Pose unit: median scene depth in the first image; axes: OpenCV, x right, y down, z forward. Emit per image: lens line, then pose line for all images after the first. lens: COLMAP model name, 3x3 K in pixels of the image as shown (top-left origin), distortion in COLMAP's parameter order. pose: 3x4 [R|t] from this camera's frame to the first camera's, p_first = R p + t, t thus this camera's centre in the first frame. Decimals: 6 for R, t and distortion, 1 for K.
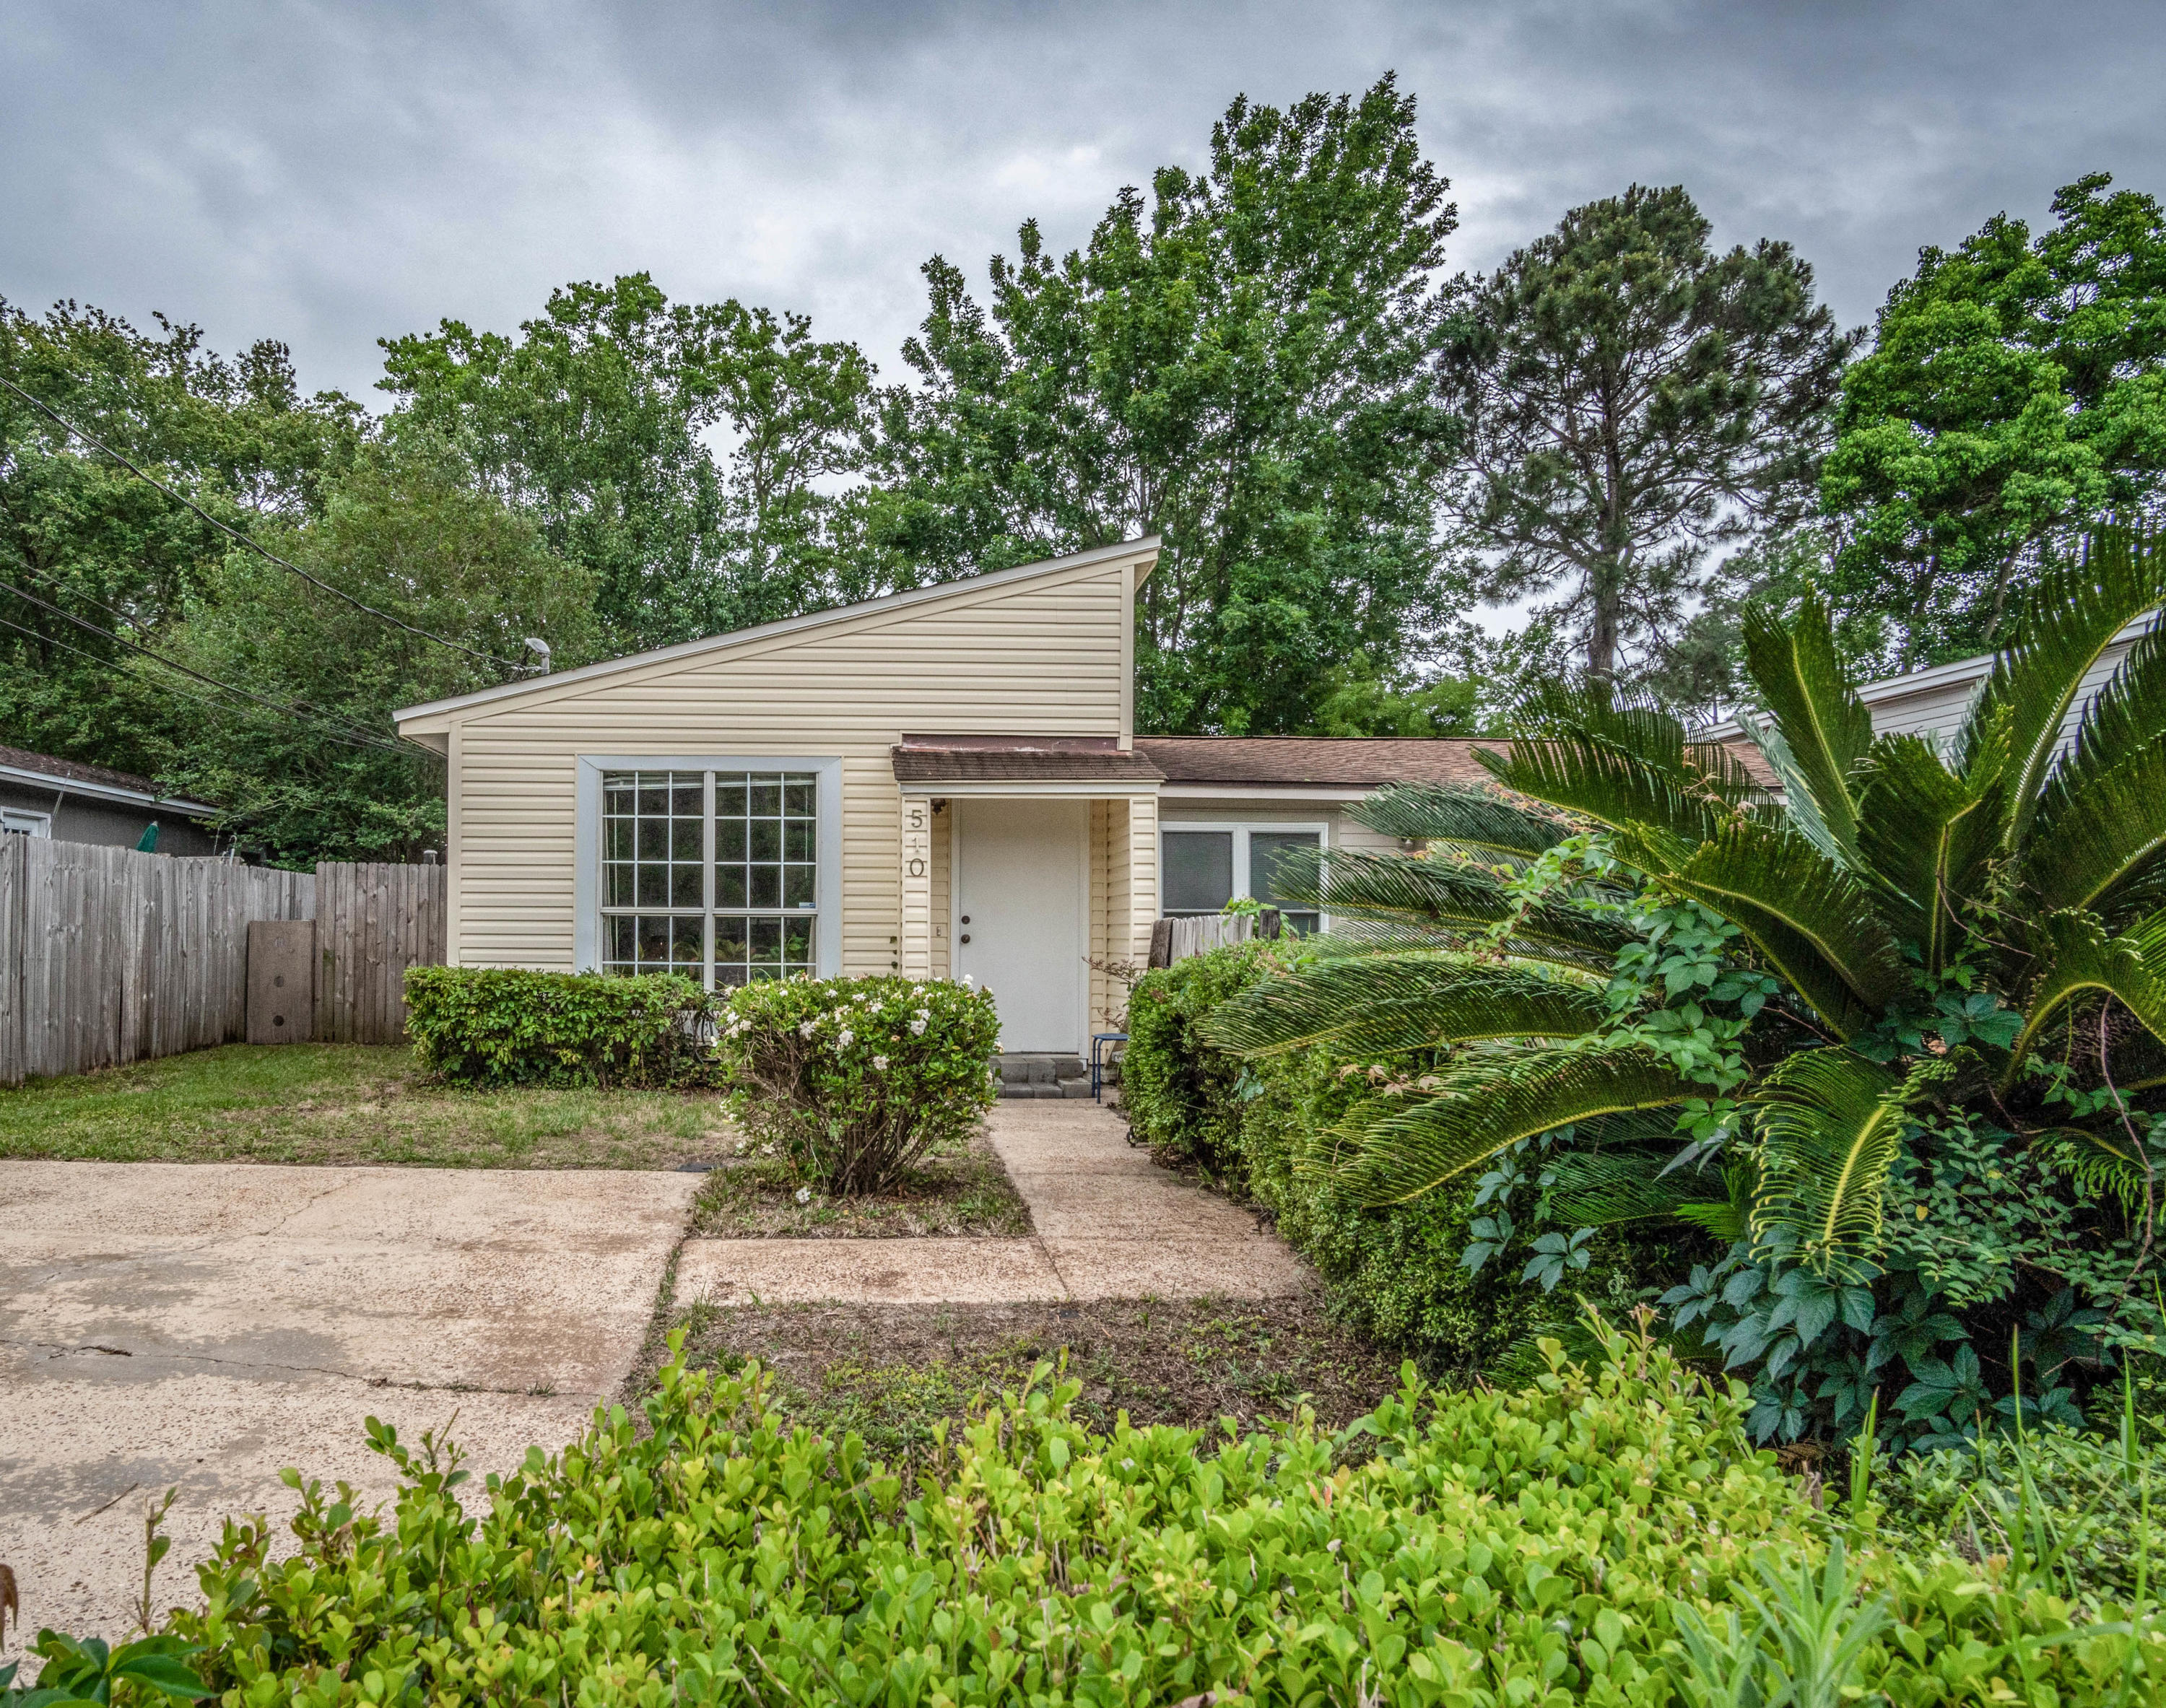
lens RADIAL K [[1592.4, 0, 1082.0], [0, 1592.4, 932.0], [0, 0, 1]] dist [-0.006158, 0.002254]
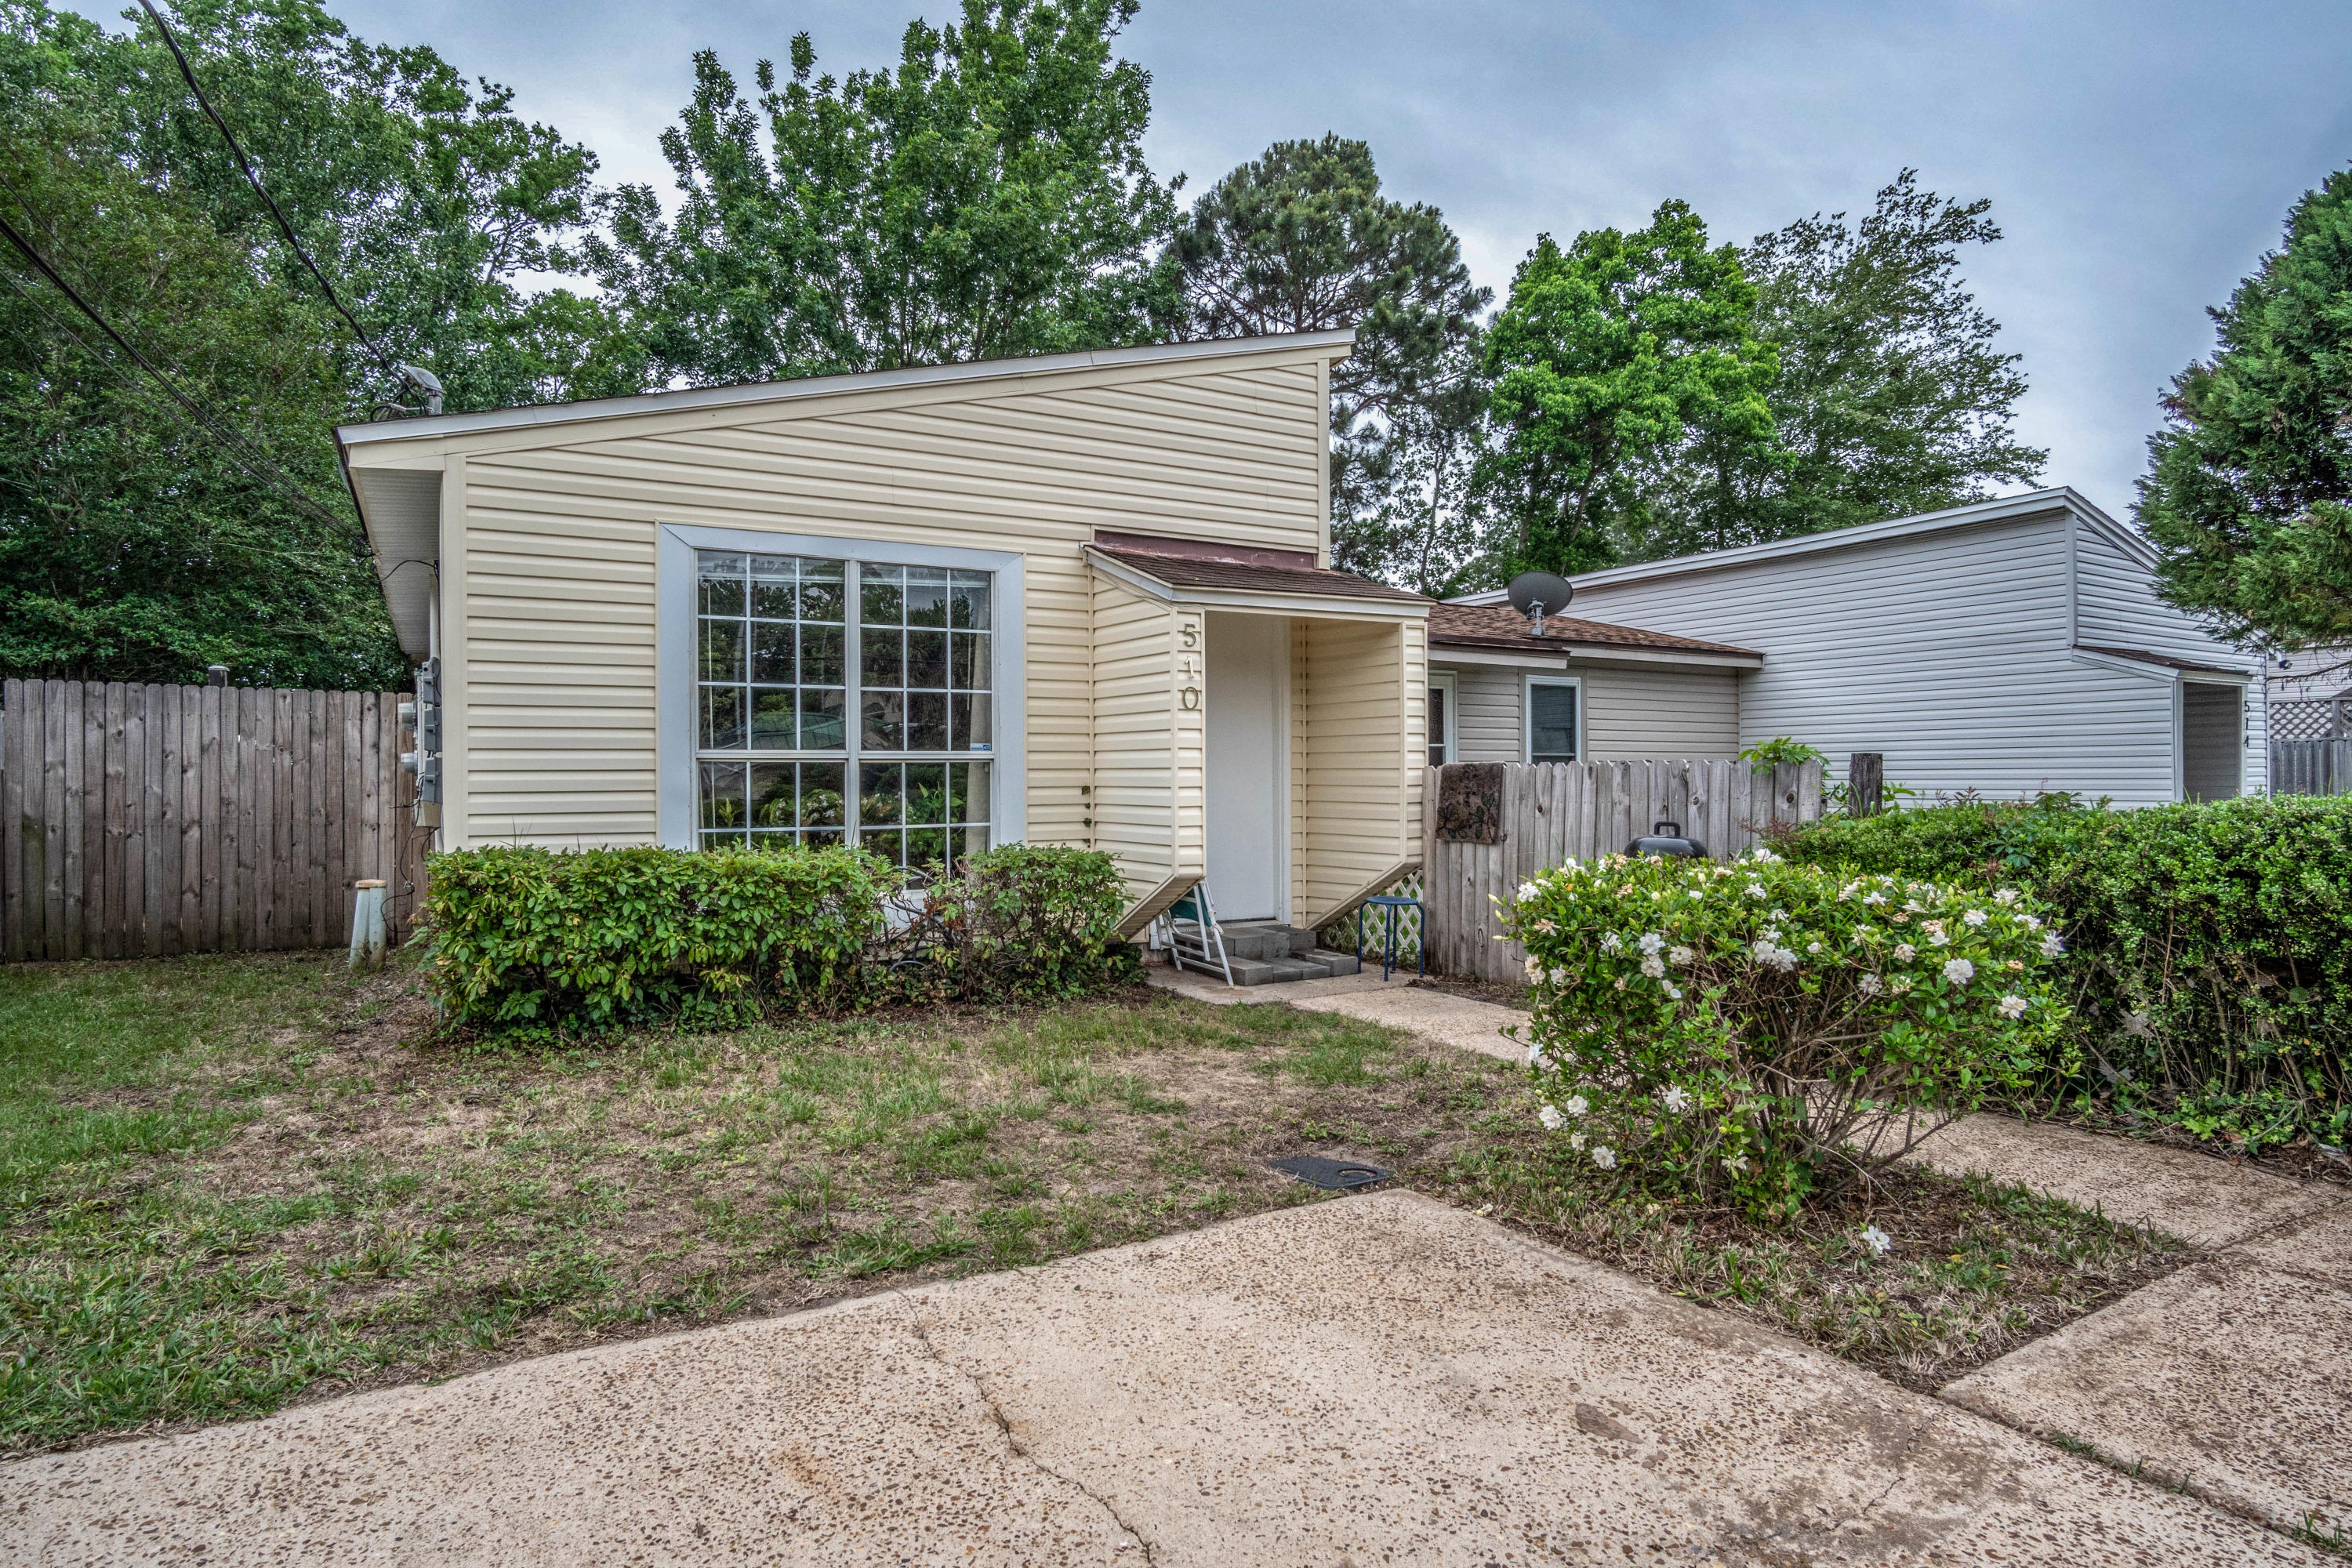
lens RADIAL K [[1263.6, 0, 1178.0], [0, 1263.6, 778.6], [0, 0, 1]] dist [-0.017171, 0.009407]
pose [[0.887434, -0.012448, 0.460766, -0.366563], [0.007163, 0.999887, 0.013217, -0.008886], [-0.460879, -0.008429, 0.887423, 0.423065]]
